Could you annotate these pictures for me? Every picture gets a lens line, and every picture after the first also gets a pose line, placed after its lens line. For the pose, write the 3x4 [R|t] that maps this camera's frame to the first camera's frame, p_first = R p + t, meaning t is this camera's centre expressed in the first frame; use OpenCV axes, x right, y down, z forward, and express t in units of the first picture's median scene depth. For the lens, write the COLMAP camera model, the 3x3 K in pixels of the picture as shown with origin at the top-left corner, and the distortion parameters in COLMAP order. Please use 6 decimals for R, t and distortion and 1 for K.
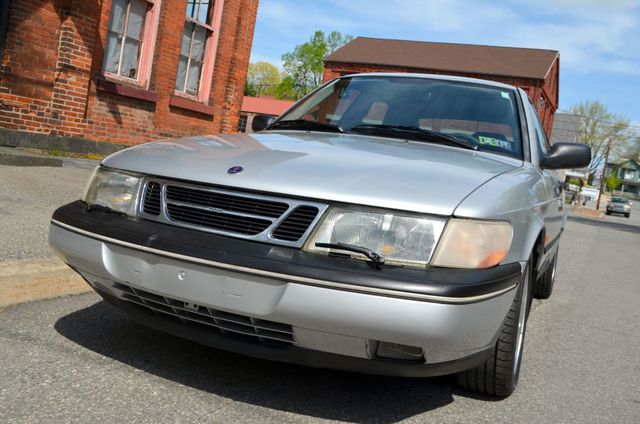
lens RADIAL K [[590.1, 0, 328.1], [0, 590.1, 222.2], [0, 0, 1]] dist [-0.068391, 0.000000]
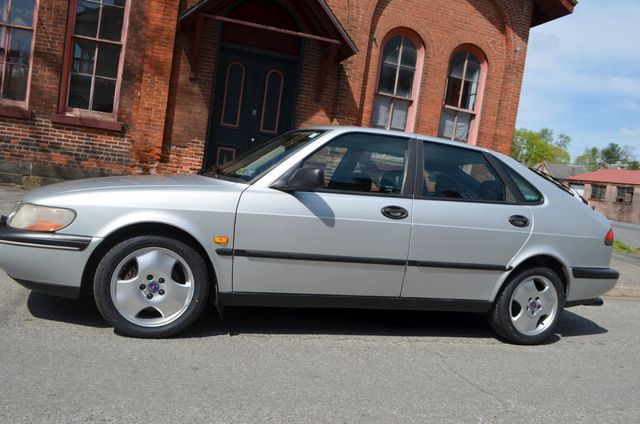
lens RADIAL K [[501.1, 0, 324.8], [0, 501.1, 221.0], [0, 0, 1]] dist [-0.087361, 0.014187]
pose [[0.684292, 0.000291, -0.729208, 0.468518], [-0.096775, 0.991191, -0.090418, 0.022765], [0.722758, 0.132441, 0.678292, 0.143206]]
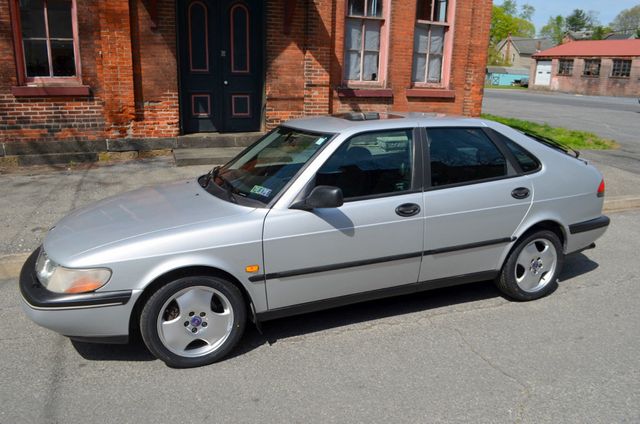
lens RADIAL K [[501.1, 0, 325.3], [0, 501.1, 221.7], [0, 0, 1]] dist [-0.087361, 0.014187]
pose [[0.725814, 0.060377, -0.685236, 0.450270], [0.024349, 0.993261, 0.113308, -0.072842], [0.687460, -0.098926, 0.719453, 0.101648]]
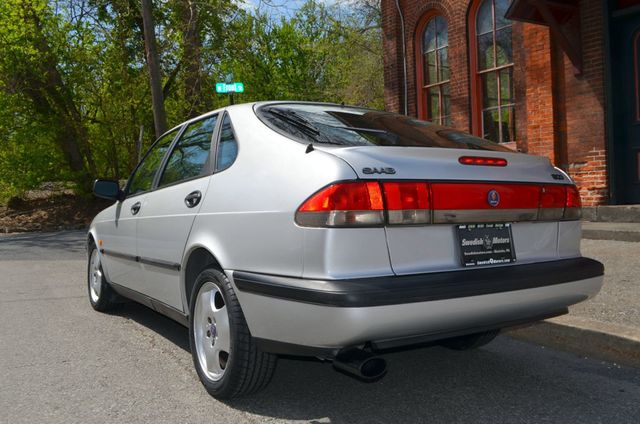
lens RADIAL K [[590.1, 0, 323.9], [0, 590.1, 218.6], [0, 0, 1]] dist [-0.068391, 0.000000]
pose [[-0.548243, -0.101335, -0.830157, 0.524477], [-0.129277, 0.990970, -0.035590, -0.023996], [0.826267, 0.087808, -0.556393, 0.903200]]
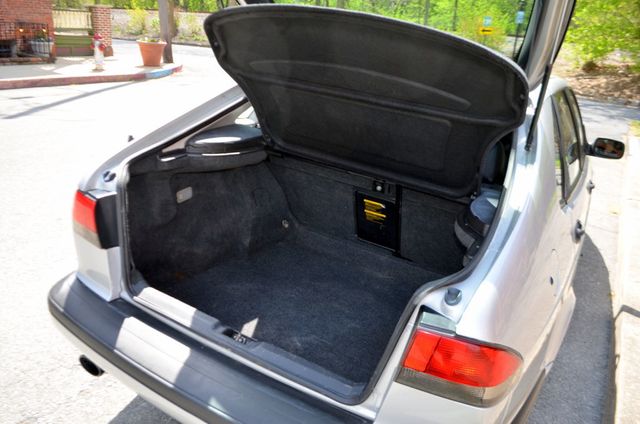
lens RADIAL K [[501.1, 0, 321.8], [0, 501.1, 214.8], [0, 0, 1]] dist [-0.087361, 0.014187]
pose [[-0.969261, -0.245863, -0.009171, 0.185013], [-0.224658, 0.869237, 0.440403, -0.165594], [-0.100307, 0.428926, -0.897753, 0.940436]]
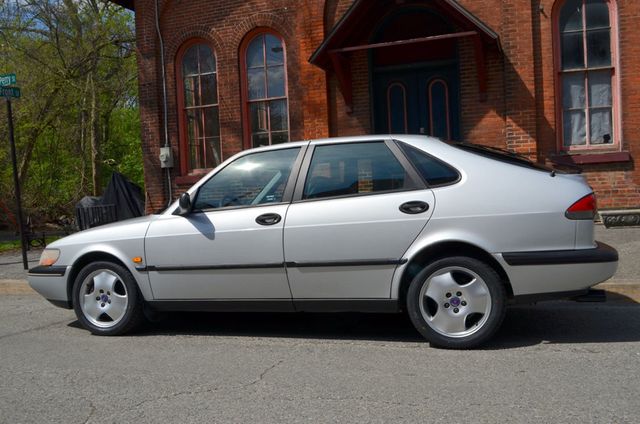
lens RADIAL K [[590.1, 0, 324.8], [0, 590.1, 224.2], [0, 0, 1]] dist [-0.068391, 0.000000]
pose [[0.106392, -0.108947, -0.988338, 0.748113], [-0.031078, 0.993129, -0.112821, 0.035770], [0.993838, 0.042719, 0.102275, 0.478794]]
